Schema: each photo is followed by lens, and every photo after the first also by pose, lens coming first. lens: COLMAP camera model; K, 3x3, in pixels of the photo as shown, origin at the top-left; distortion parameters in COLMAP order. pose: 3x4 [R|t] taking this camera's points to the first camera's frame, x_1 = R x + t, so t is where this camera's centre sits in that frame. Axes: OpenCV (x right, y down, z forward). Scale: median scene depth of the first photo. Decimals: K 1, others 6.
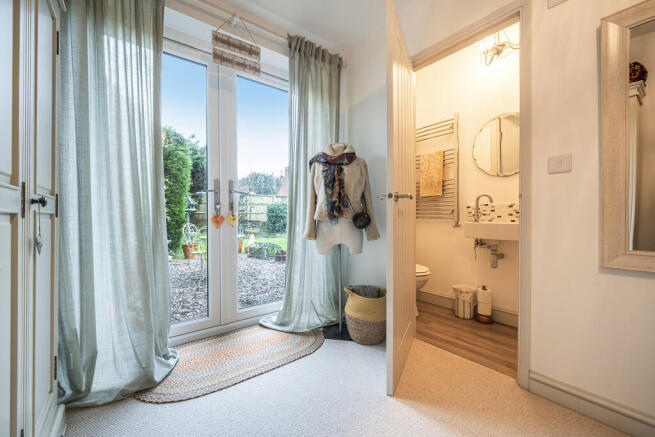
lens RADIAL K [[265.4, 0, 327.5], [0, 265.4, 218.5], [0, 0, 1]] dist [-0.000048, 0.000006]
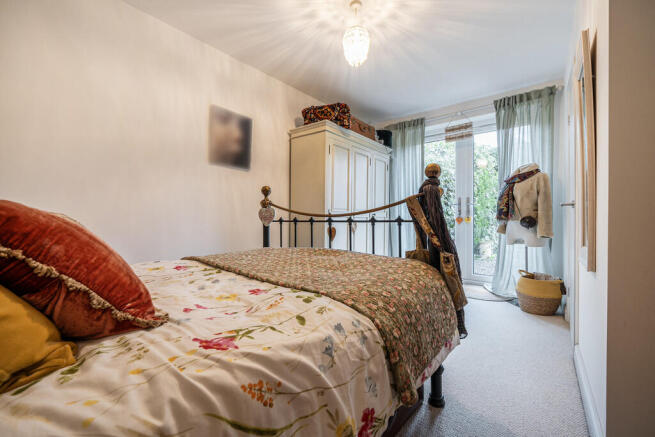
lens RADIAL K [[276.6, 0, 327.5], [0, 276.6, 218.5], [0, 0, 1]] dist [0.000004, -0.000003]
pose [[0.246064, -0.000428, -0.969254, 1.243806], [-0.005096, 0.999986, -0.001736, -0.000318], [0.969240, 0.005366, 0.246058, -0.352676]]
